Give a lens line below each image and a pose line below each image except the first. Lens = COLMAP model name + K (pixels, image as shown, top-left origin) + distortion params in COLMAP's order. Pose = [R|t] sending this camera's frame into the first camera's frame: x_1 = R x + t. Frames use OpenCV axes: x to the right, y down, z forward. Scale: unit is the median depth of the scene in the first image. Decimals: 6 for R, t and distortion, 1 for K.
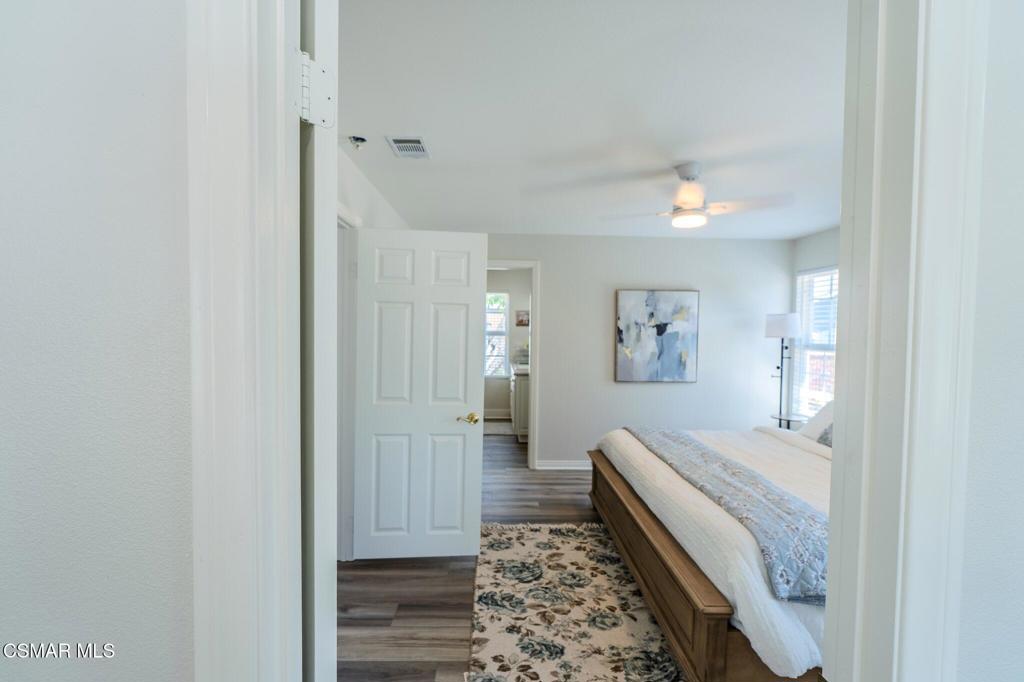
lens RADIAL K [[461.6, 0, 512.0], [0, 461.6, 341.0], [0, 0, 1]] dist [0.002223, 0.000541]
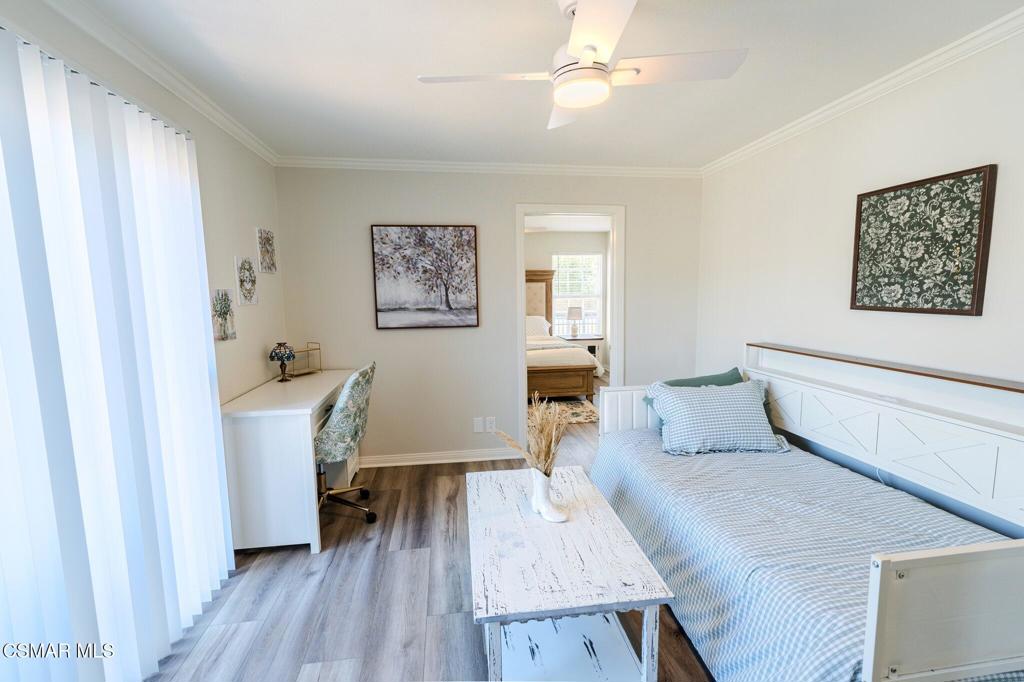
lens RADIAL K [[461.6, 0, 512.0], [0, 461.6, 341.0], [0, 0, 1]] dist [0.002223, 0.000541]
pose [[-0.119472, -0.130541, 0.984218, -1.771546], [0.038988, 0.989937, 0.136032, -0.062418], [-0.992072, 0.054624, -0.113180, 1.234802]]
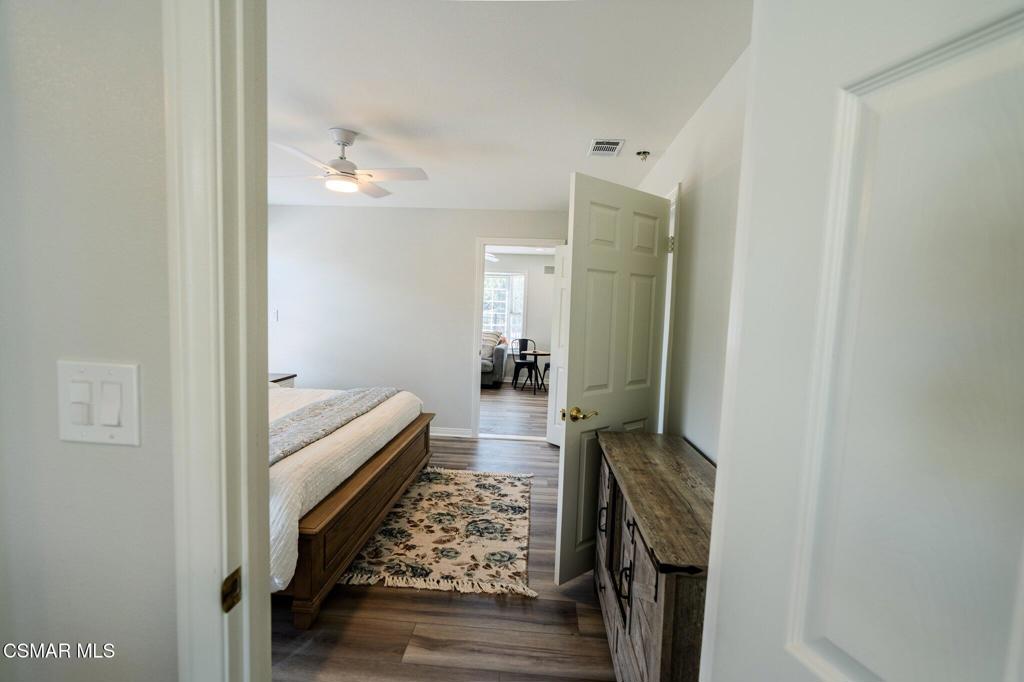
lens RADIAL K [[461.6, 0, 512.0], [0, 461.6, 341.0], [0, 0, 1]] dist [0.002223, 0.000541]
pose [[-0.994068, -0.062166, 0.089240, -0.108989], [-0.053047, 0.993456, 0.101153, -0.038008], [-0.094944, 0.095819, -0.990860, 2.031861]]
